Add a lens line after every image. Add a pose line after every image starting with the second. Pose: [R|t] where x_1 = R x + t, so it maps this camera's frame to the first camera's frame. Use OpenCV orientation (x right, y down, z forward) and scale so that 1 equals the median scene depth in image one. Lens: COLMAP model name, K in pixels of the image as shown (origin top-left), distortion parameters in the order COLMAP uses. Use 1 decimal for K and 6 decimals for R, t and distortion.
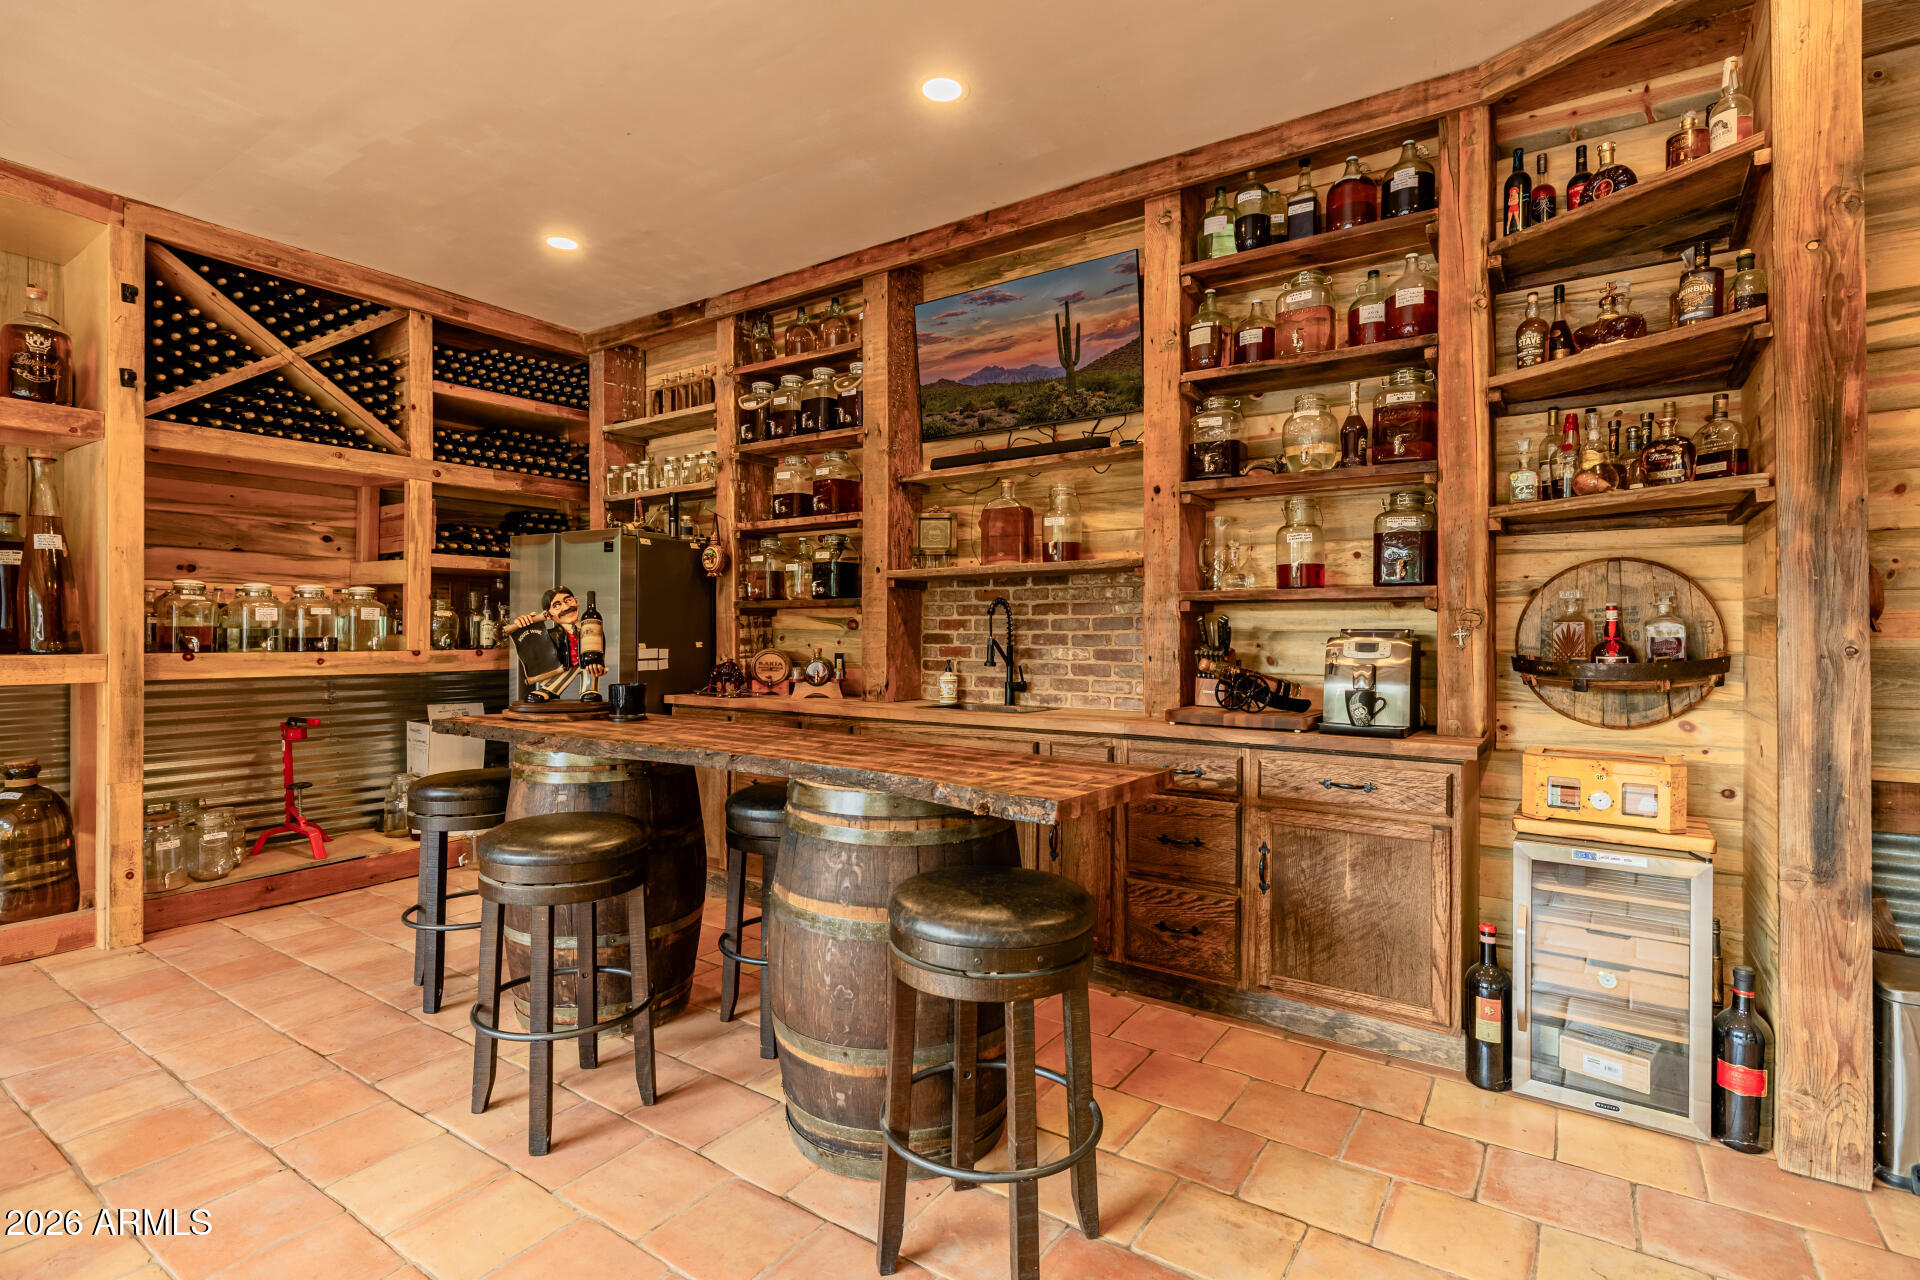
lens RADIAL K [[916.9, 0, 960.8], [0, 916.9, 628.0], [0, 0, 1]] dist [-0.024331, -0.000318]
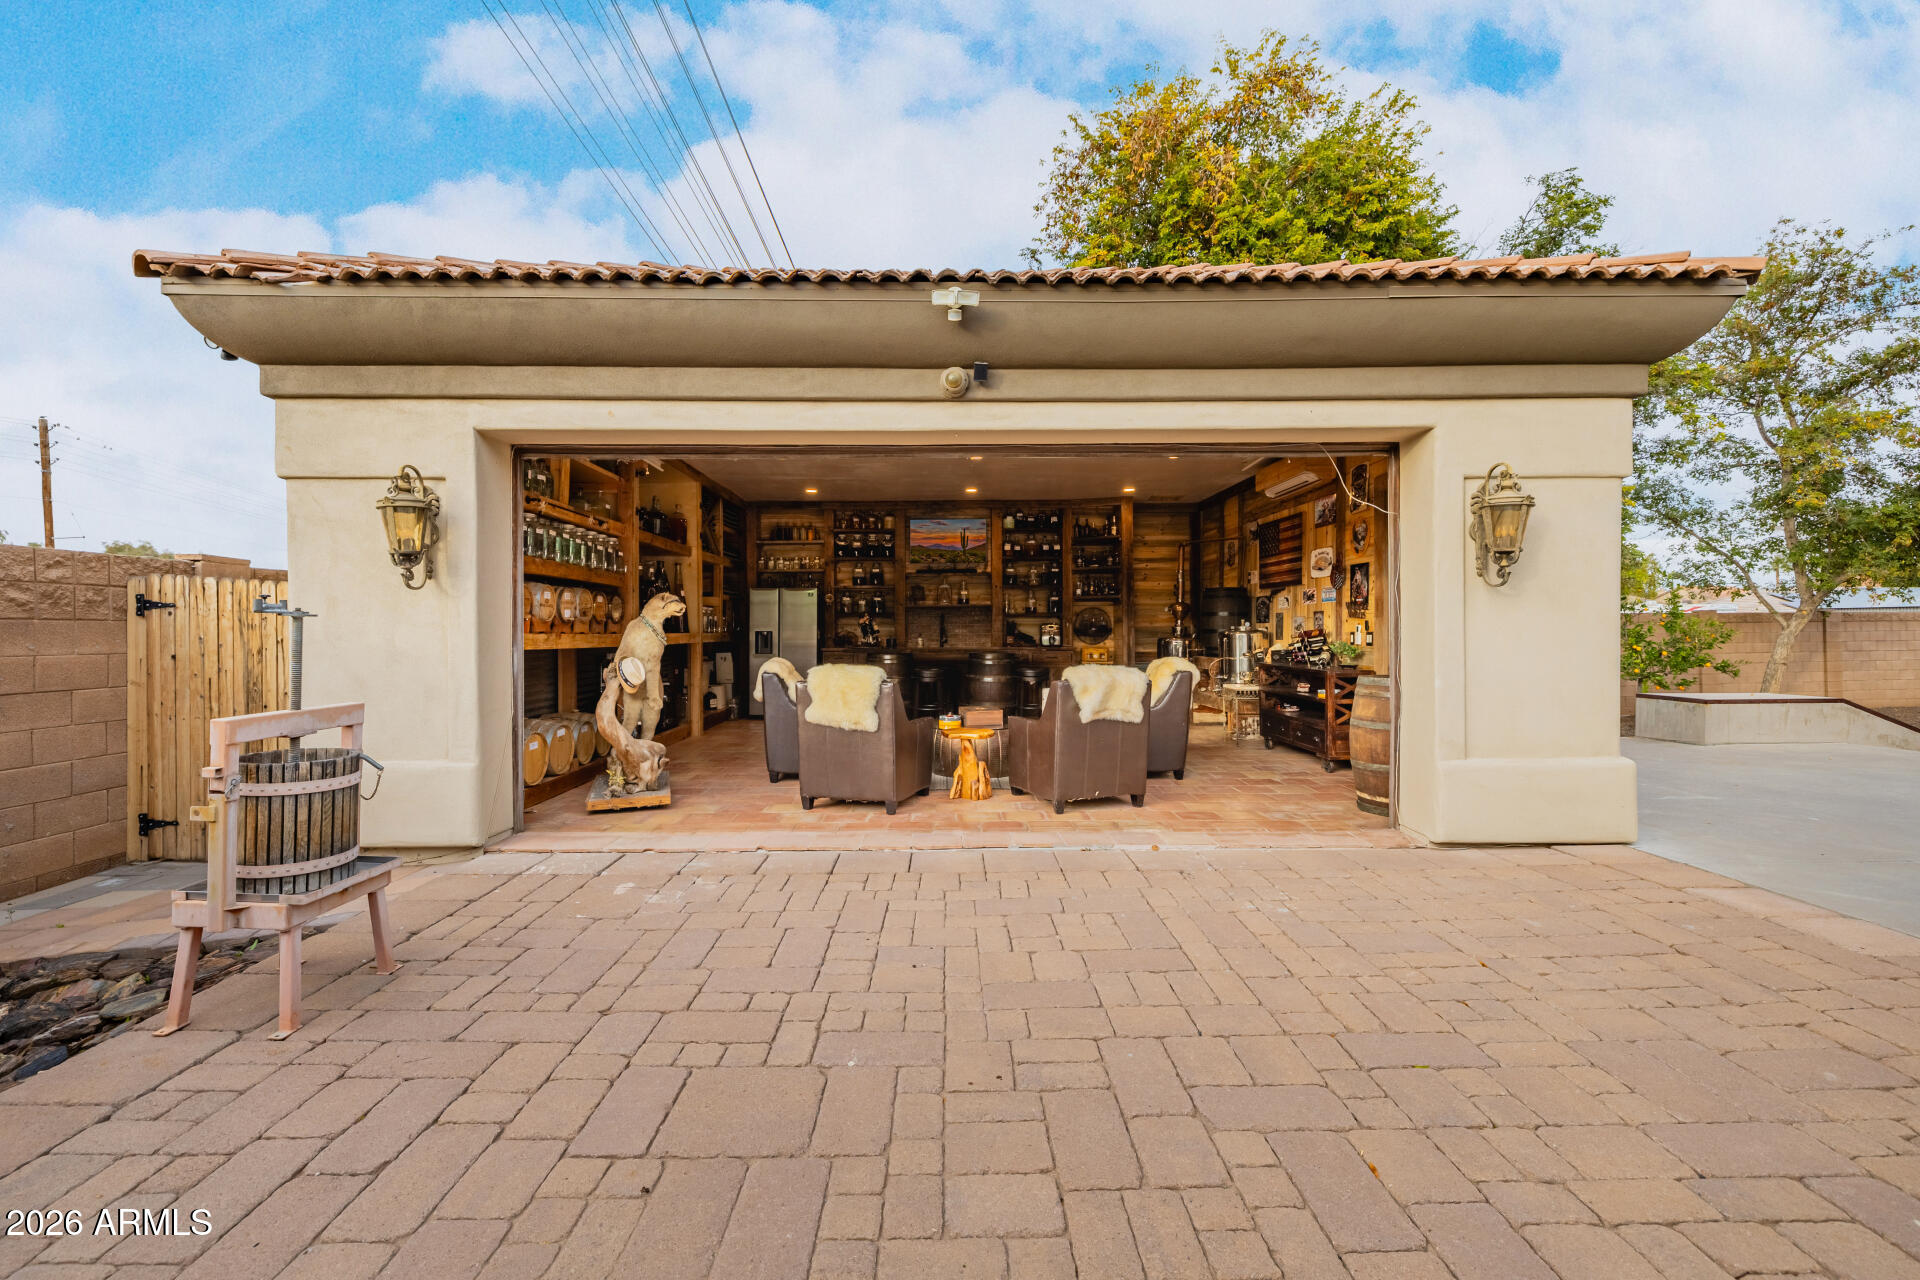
lens RADIAL K [[840.1, 0, 957.4], [0, 840.1, 637.2], [0, 0, 1]] dist [0.001848, 0.000172]
pose [[0.813371, -0.007074, 0.581702, -2.001212], [0.005243, 0.999975, 0.004829, 0.040309], [-0.581721, -0.000878, 0.813388, -1.788500]]
